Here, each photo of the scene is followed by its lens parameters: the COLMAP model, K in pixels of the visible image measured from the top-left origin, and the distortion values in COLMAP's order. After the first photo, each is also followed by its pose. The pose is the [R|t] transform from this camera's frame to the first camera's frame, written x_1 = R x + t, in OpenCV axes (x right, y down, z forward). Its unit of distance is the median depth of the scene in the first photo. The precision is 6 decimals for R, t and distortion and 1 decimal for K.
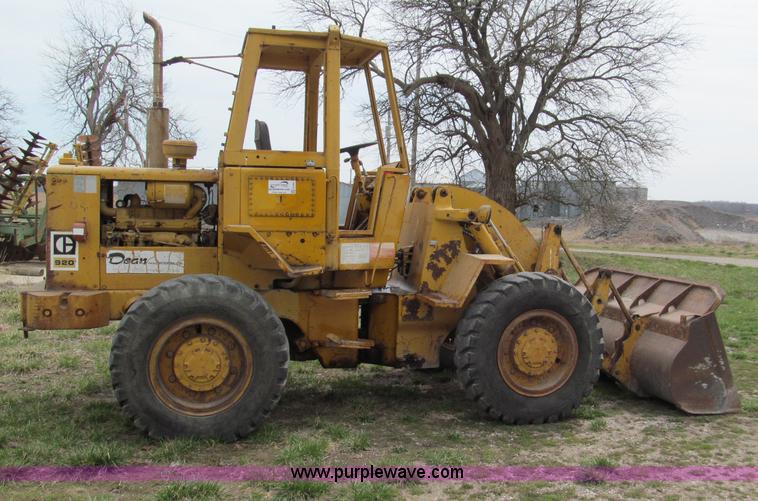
lens RADIAL K [[745.6, 0, 430.1], [0, 745.6, 247.8], [0, 0, 1]] dist [-0.057318, 0.001407]
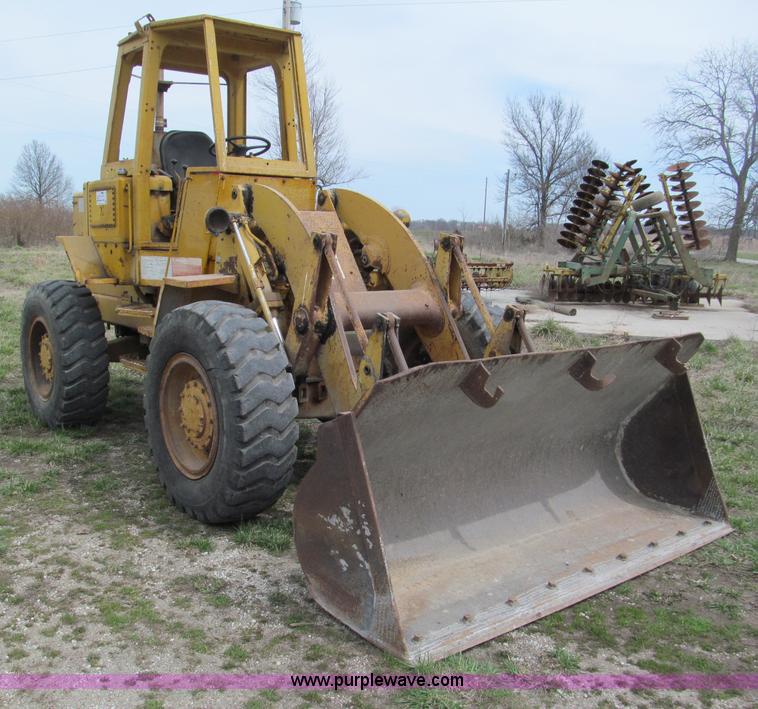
lens RADIAL K [[816.9, 0, 337.2], [0, 816.9, 354.4], [0, 0, 1]] dist [-0.064469, 0.019078]
pose [[0.353590, 0.116940, -0.928062, 0.899677], [-0.060842, 0.992929, 0.101933, -0.002457], [0.933420, 0.020423, 0.358204, 0.857019]]
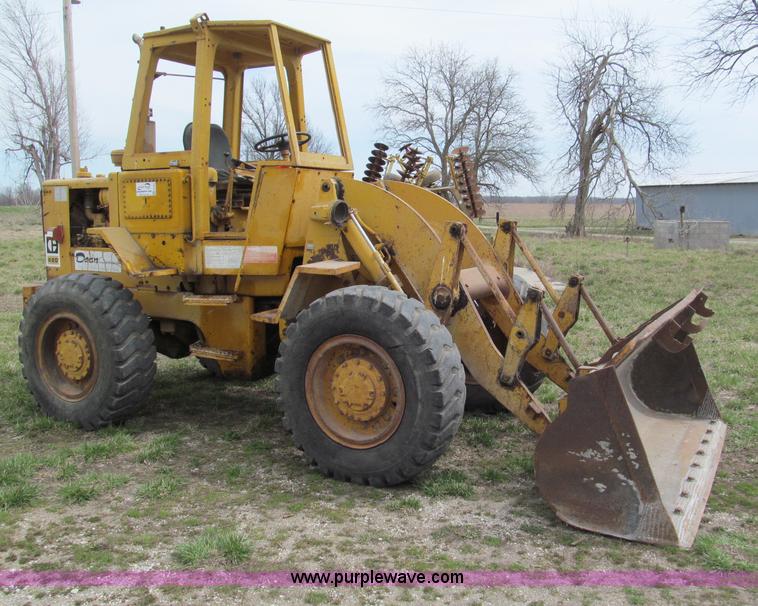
lens RADIAL K [[763.2, 0, 419.5], [0, 763.2, 281.3], [0, 0, 1]] dist [-0.056164, -0.005172]
pose [[0.729658, 0.039231, -0.682685, 0.725053], [-0.019107, 0.999133, 0.036994, -0.002079], [0.683545, -0.013949, 0.729775, 0.477576]]
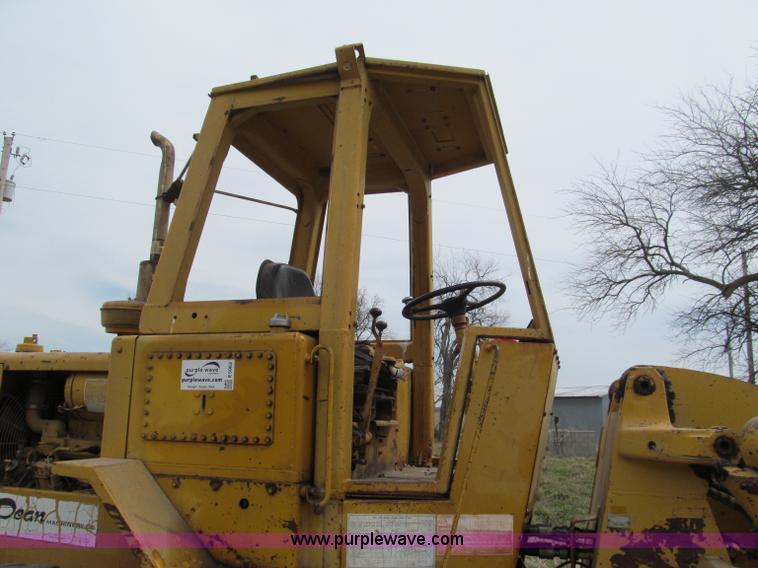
lens RADIAL K [[624.1, 0, 379.0], [0, 624.1, 284.0], [0, 0, 1]] dist [-0.065643, 0.021773]
pose [[0.832776, -0.117391, -0.541021, 0.087288], [-0.035443, 0.963949, -0.263715, -0.037605], [0.552475, 0.238791, 0.798593, 0.704855]]
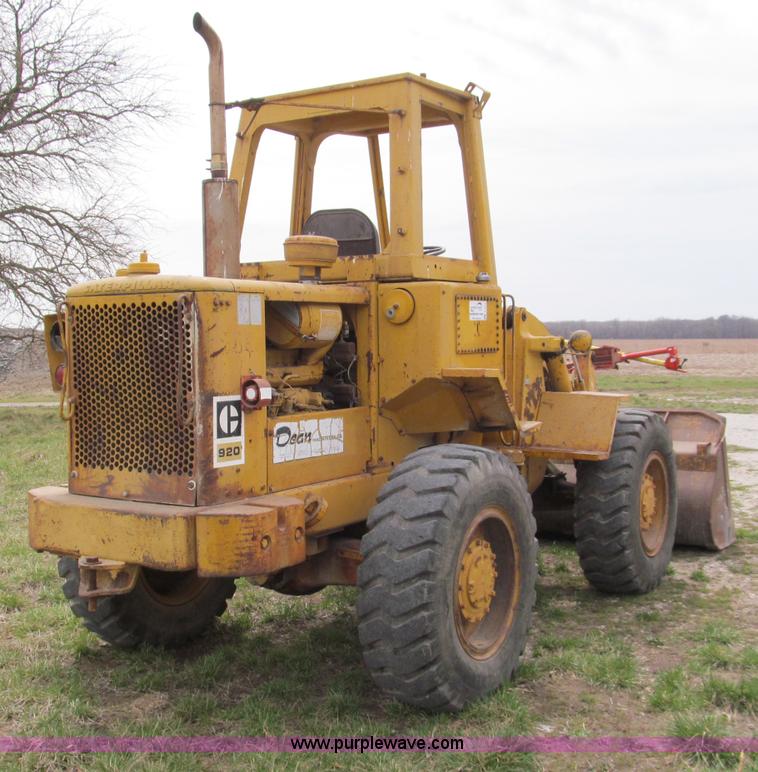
lens RADIAL K [[1065.6, 0, 377.8], [0, 1065.6, 359.3], [0, 0, 1]] dist [-0.084353, -0.033618]
pose [[0.745246, -0.046184, 0.665189, -0.878154], [0.069772, 0.997523, -0.008912, -0.031987], [-0.663130, 0.053053, 0.746622, 0.304275]]
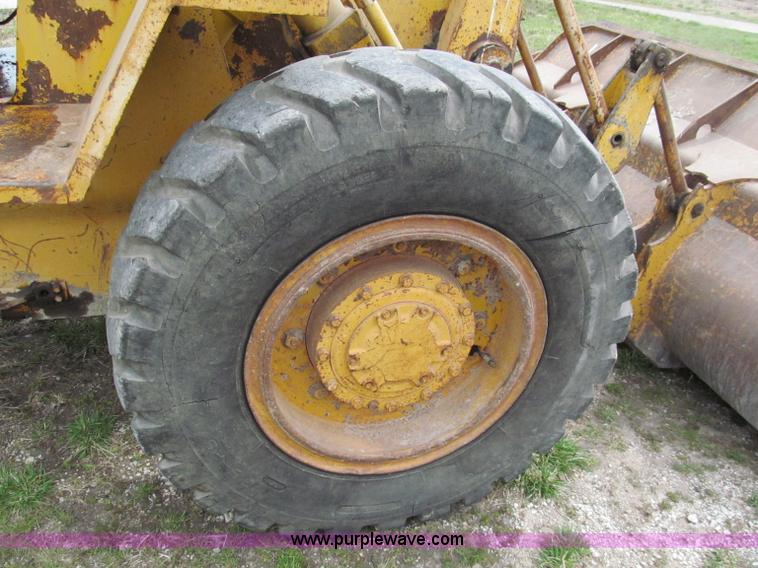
lens RADIAL K [[624.1, 0, 379.0], [0, 624.1, 284.0], [0, 0, 1]] dist [-0.065643, 0.021773]
pose [[0.998142, 0.059776, 0.011817, 0.131522], [-0.058828, 0.894853, 0.442467, 0.012094], [0.015875, -0.442340, 0.896707, 0.801449]]
